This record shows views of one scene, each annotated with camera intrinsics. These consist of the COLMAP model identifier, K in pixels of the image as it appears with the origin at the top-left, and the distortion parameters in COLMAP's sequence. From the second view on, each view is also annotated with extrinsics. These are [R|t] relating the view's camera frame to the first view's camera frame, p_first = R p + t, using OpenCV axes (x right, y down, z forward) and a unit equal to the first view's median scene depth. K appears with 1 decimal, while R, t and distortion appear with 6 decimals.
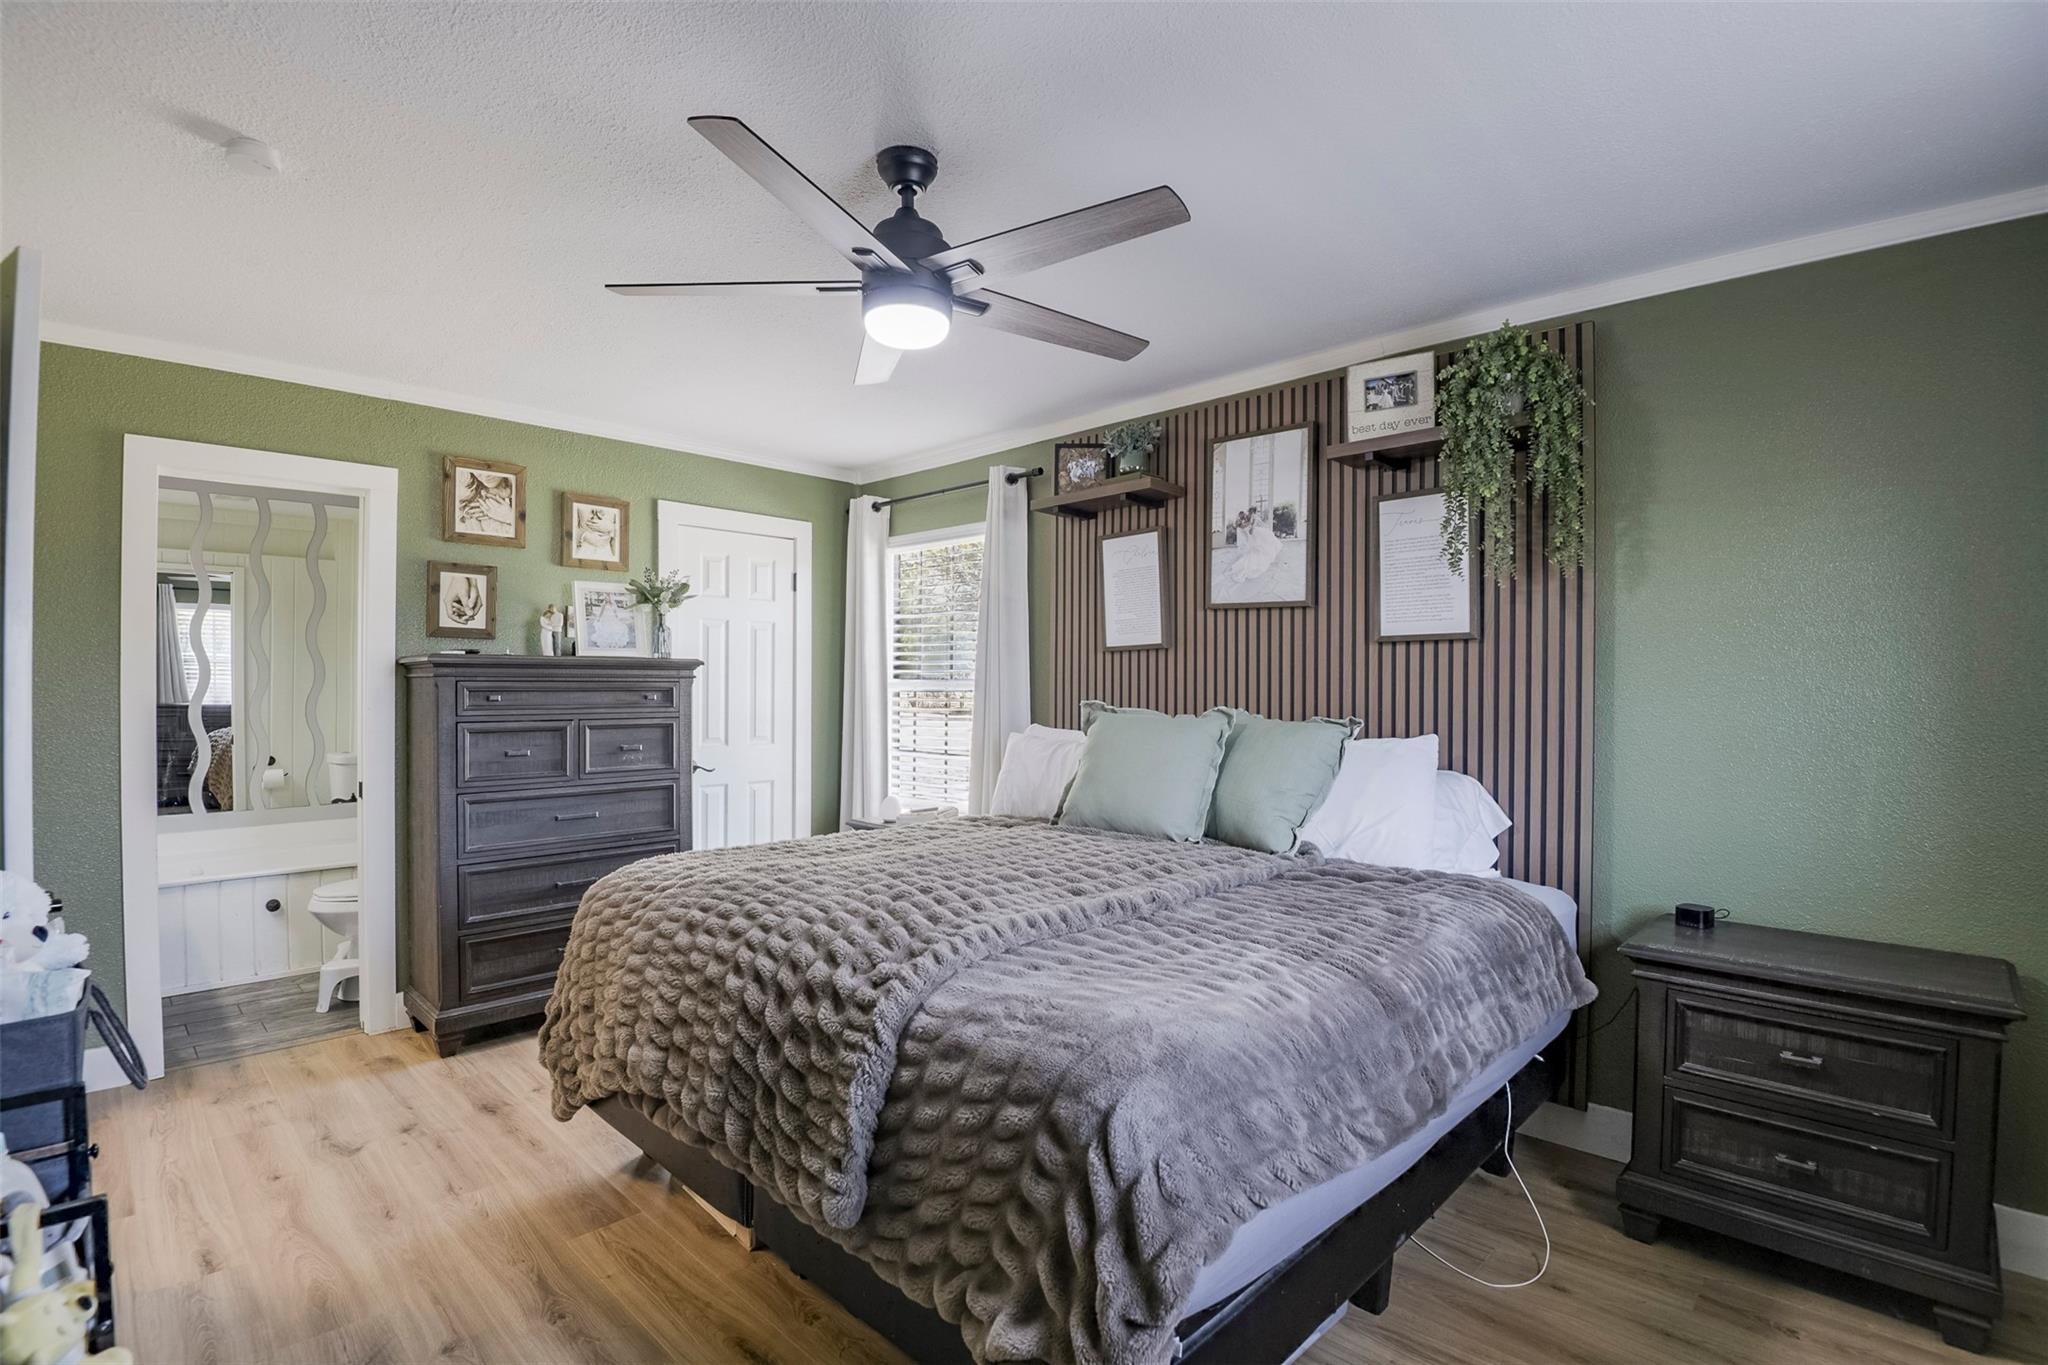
lens RADIAL K [[958.9, 0, 1016.0], [0, 958.9, 691.6], [0, 0, 1]] dist [-0.006126, -0.000943]
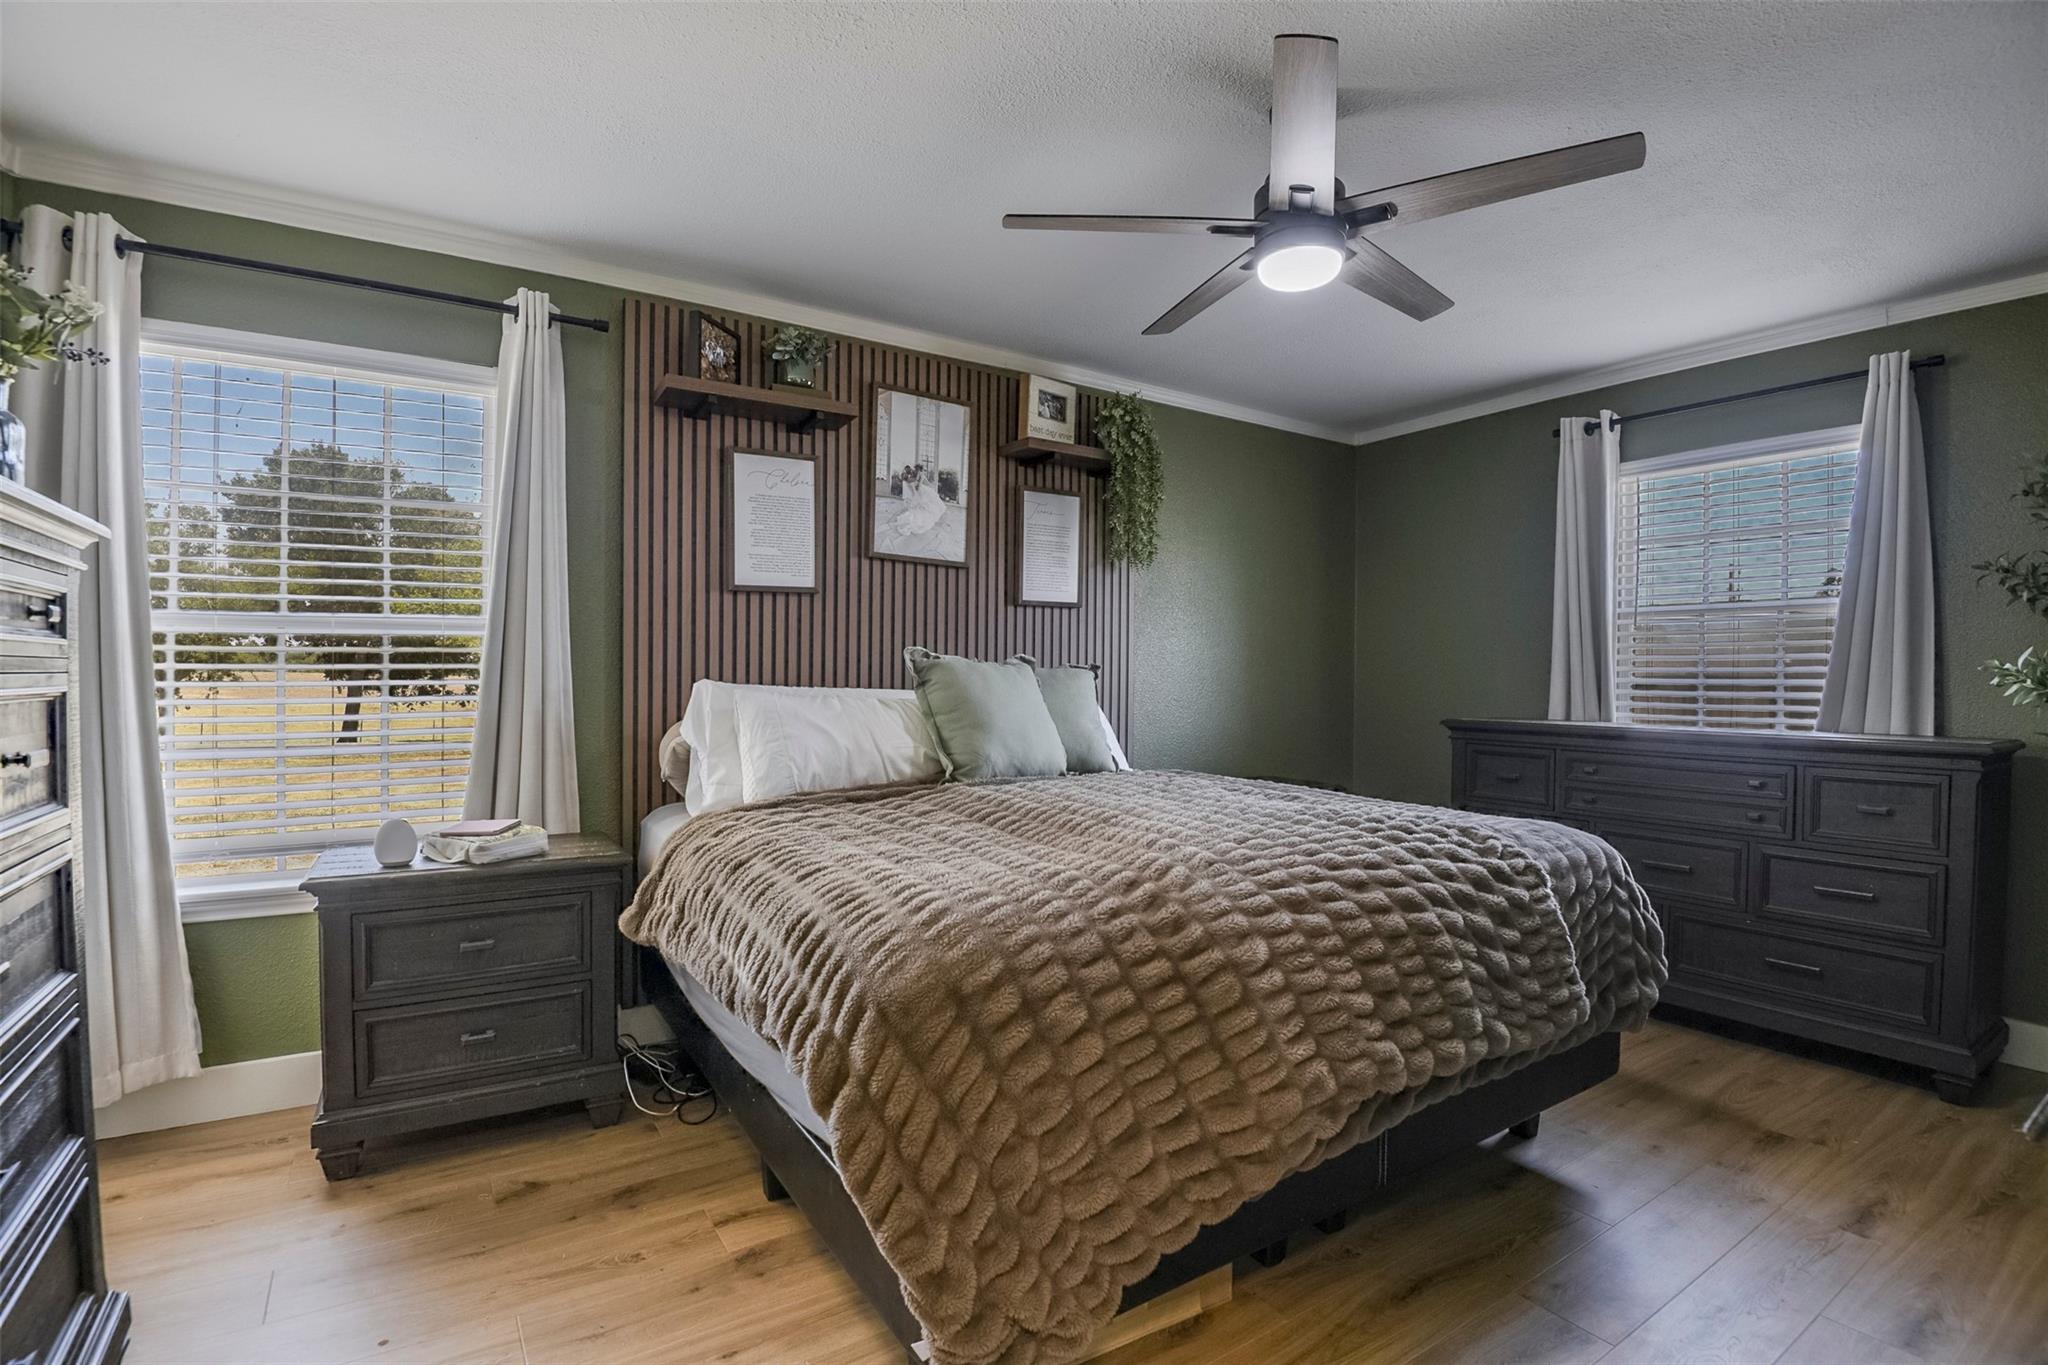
lens RADIAL K [[958.9, 0, 1016.8], [0, 958.9, 679.2], [0, 0, 1]] dist [-0.006126, -0.000943]
pose [[0.214810, -0.030751, 0.976172, -0.744844], [-0.018315, 0.999202, 0.035507, 0.000619], [-0.976484, -0.025506, 0.214076, 0.664705]]
